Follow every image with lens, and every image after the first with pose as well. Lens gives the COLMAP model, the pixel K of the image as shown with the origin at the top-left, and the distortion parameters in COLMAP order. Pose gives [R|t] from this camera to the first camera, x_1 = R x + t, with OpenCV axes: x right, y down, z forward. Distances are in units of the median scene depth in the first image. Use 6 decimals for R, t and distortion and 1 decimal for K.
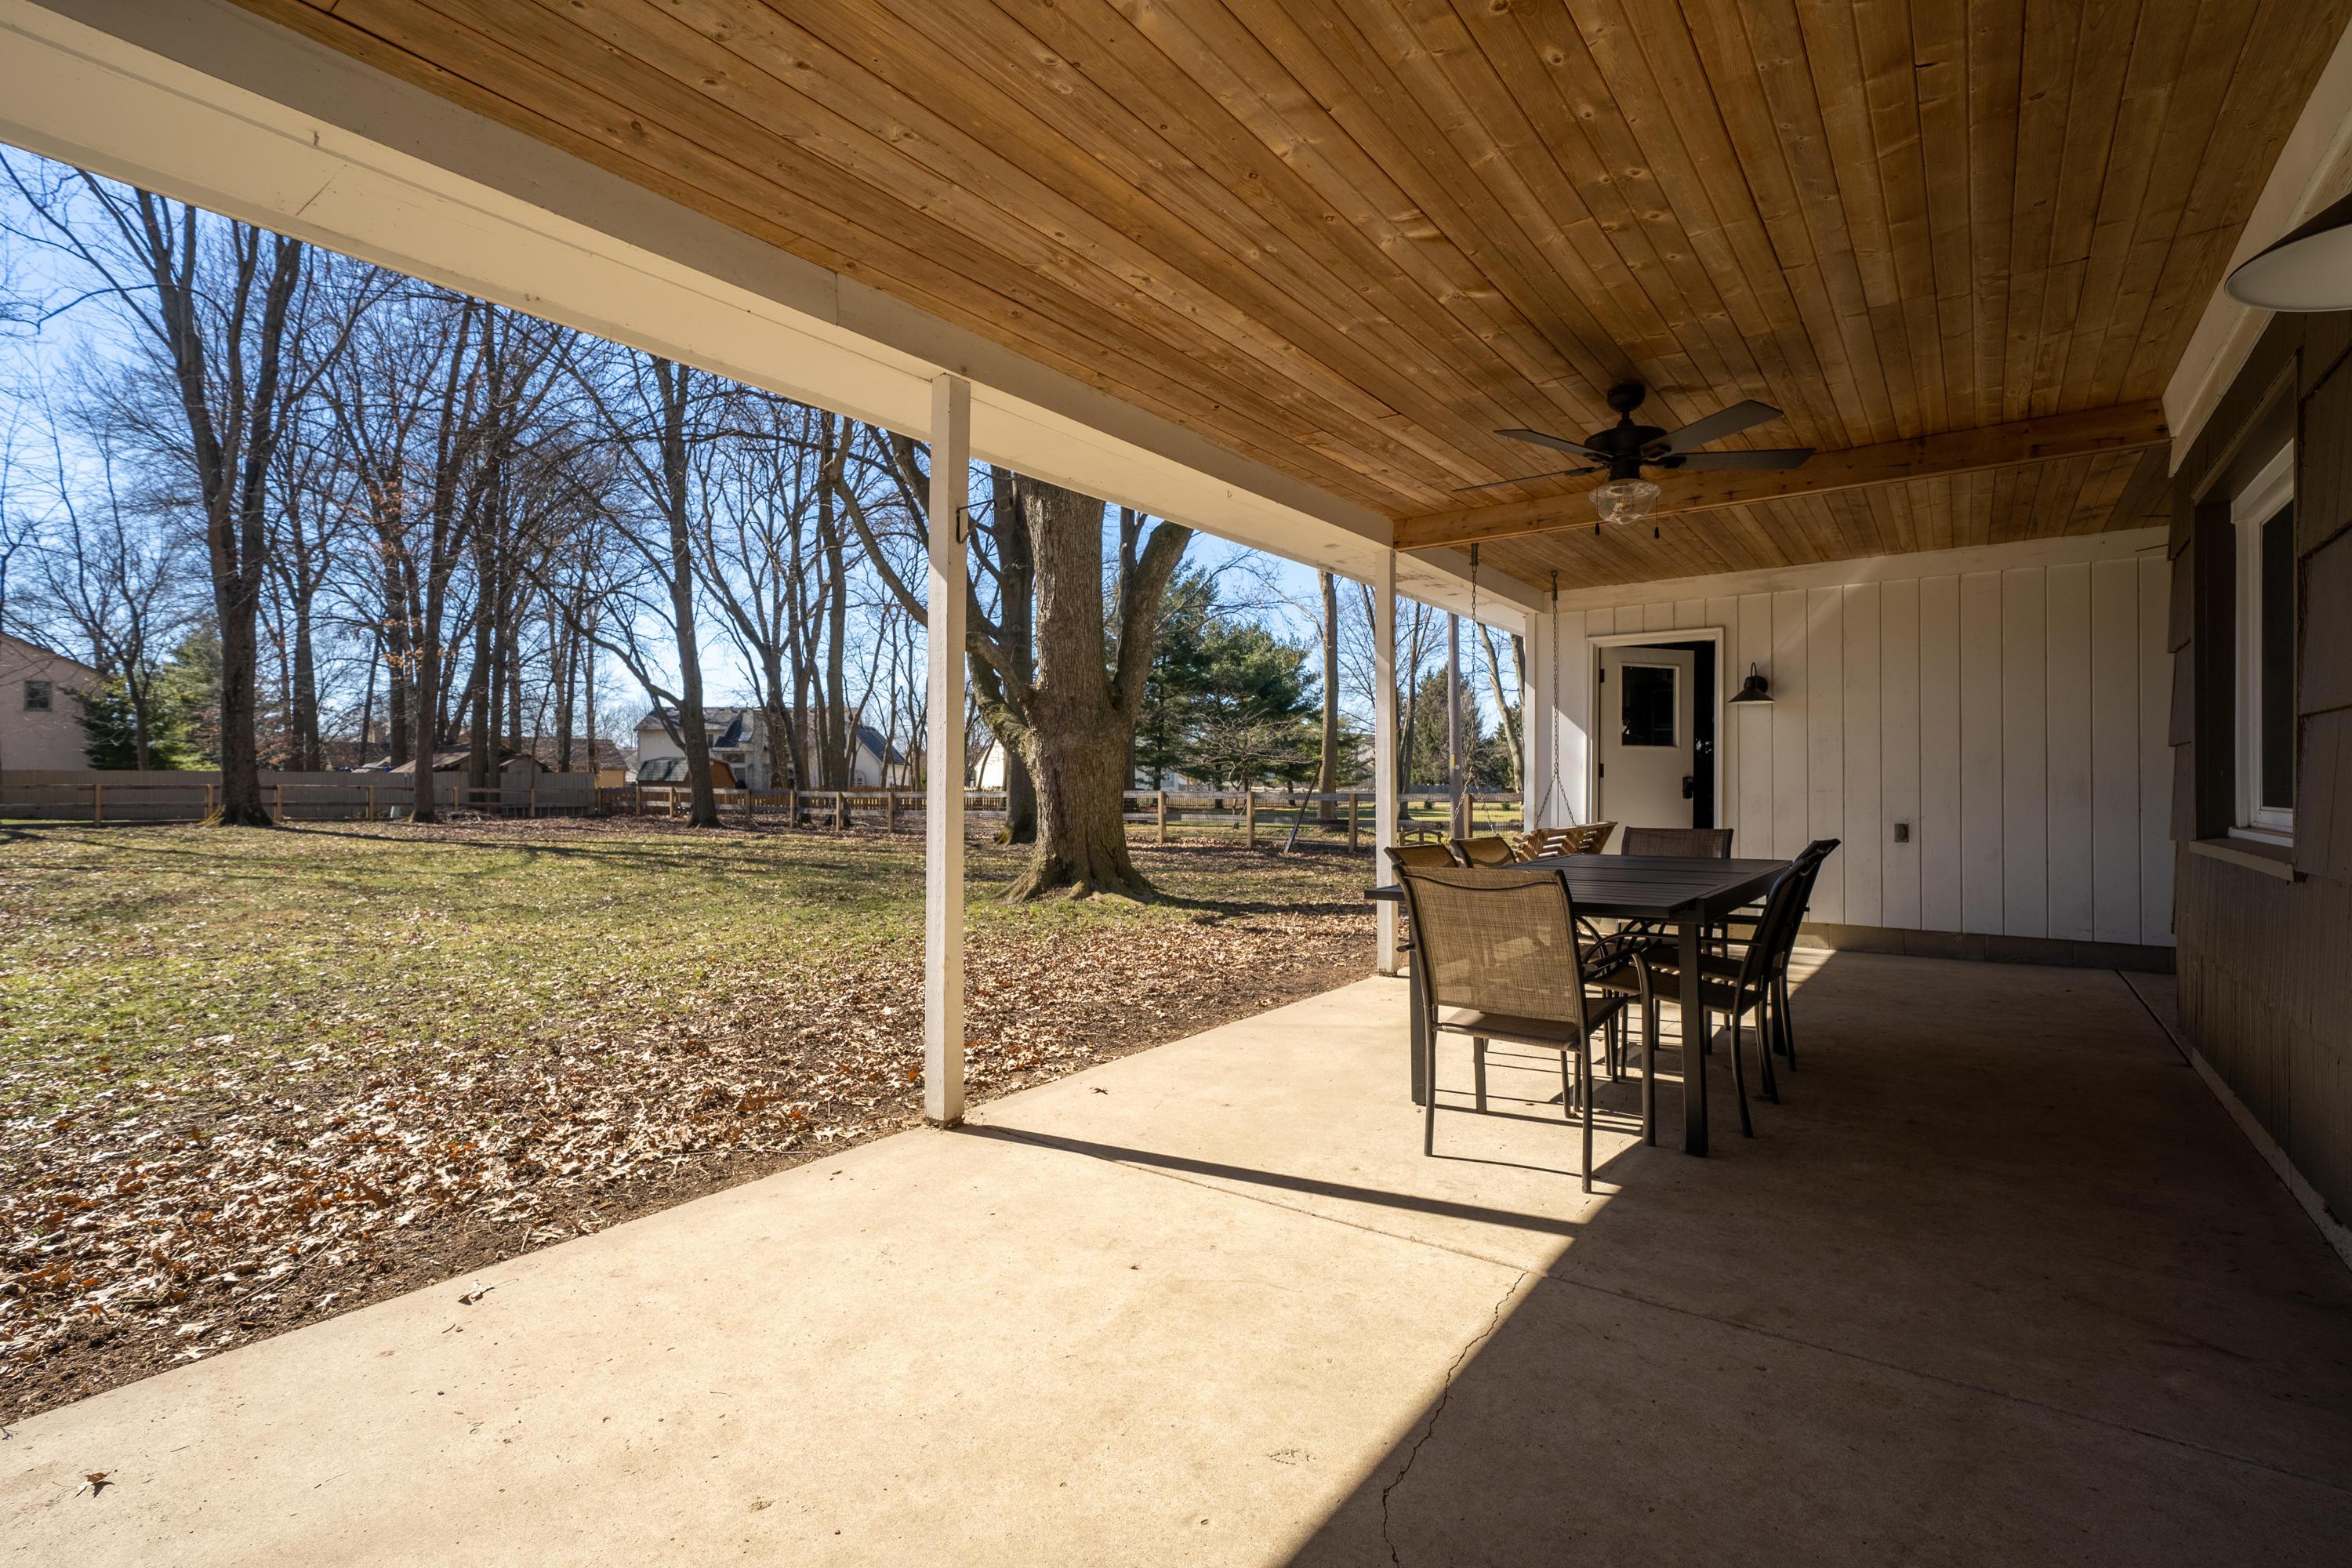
lens RADIAL K [[1068.4, 0, 1168.4], [0, 1068.4, 776.3], [0, 0, 1]] dist [0.007362, 0.001712]
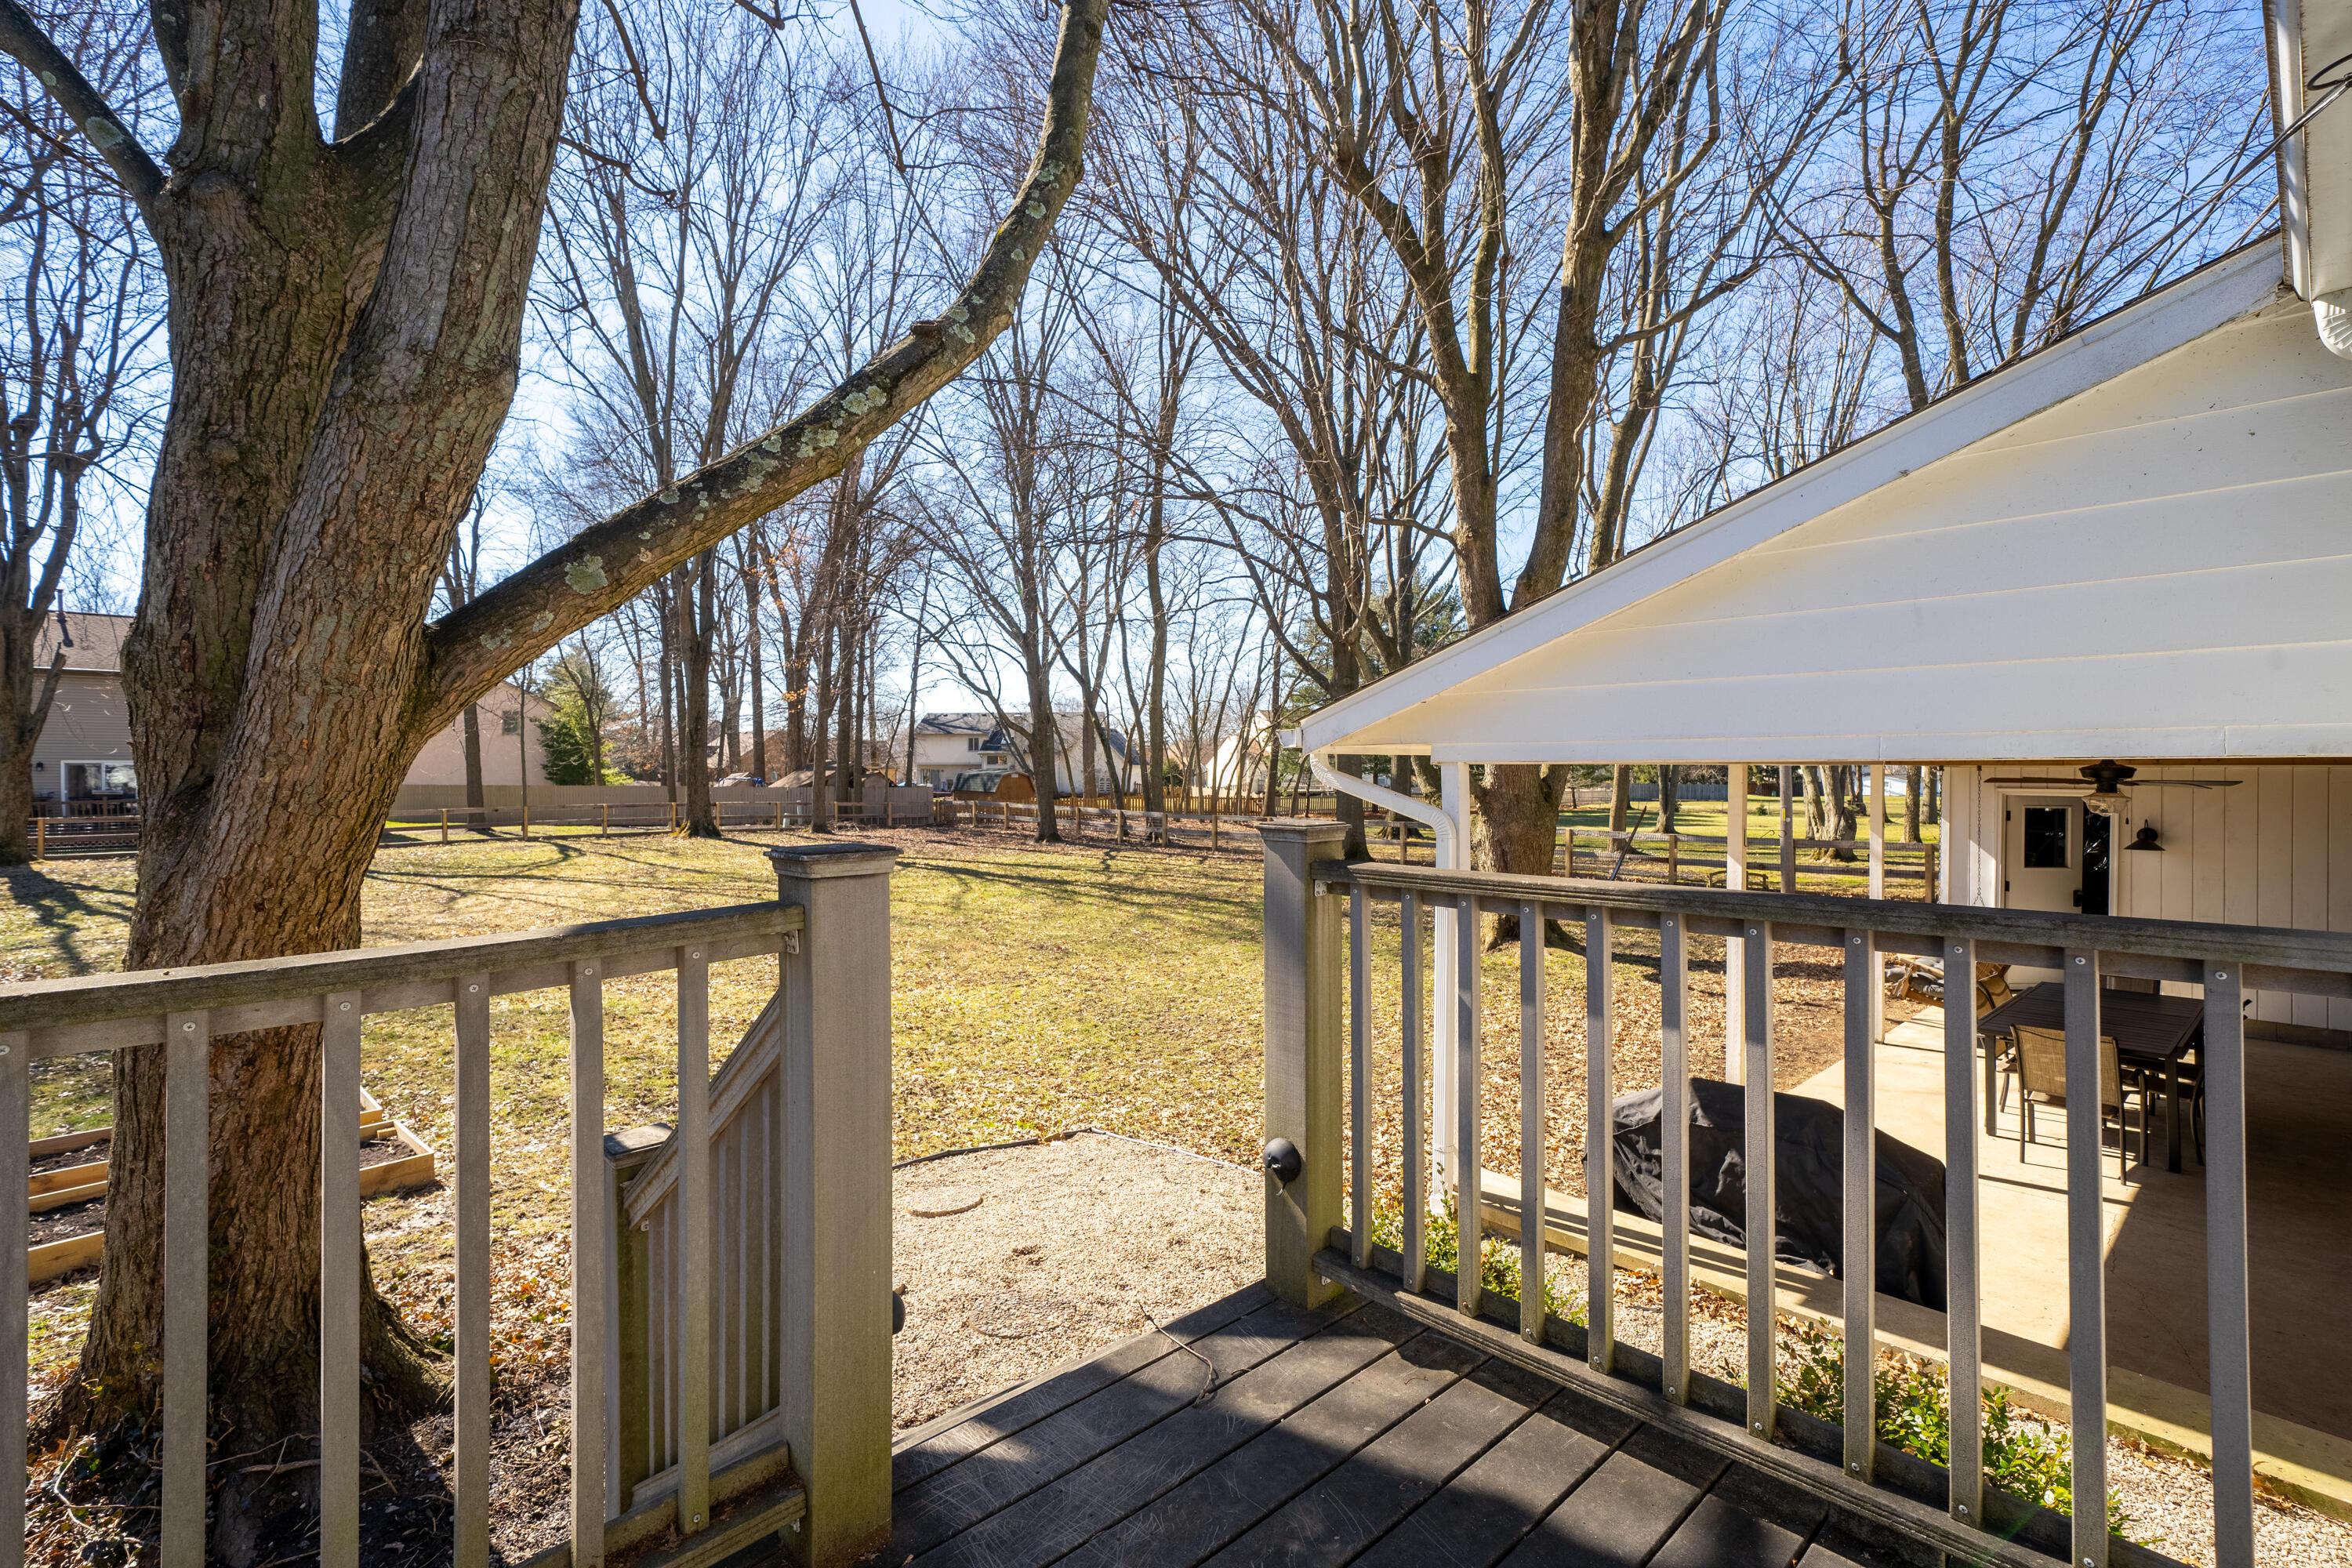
lens RADIAL K [[1068.4, 0, 1168.7], [0, 1068.4, 771.6], [0, 0, 1]] dist [0.007362, 0.001712]
pose [[0.984018, 0.002596, -0.178048, -0.154459], [-0.001102, 0.999963, 0.008494, -0.063297], [0.178063, -0.008162, 0.983985, -0.202289]]
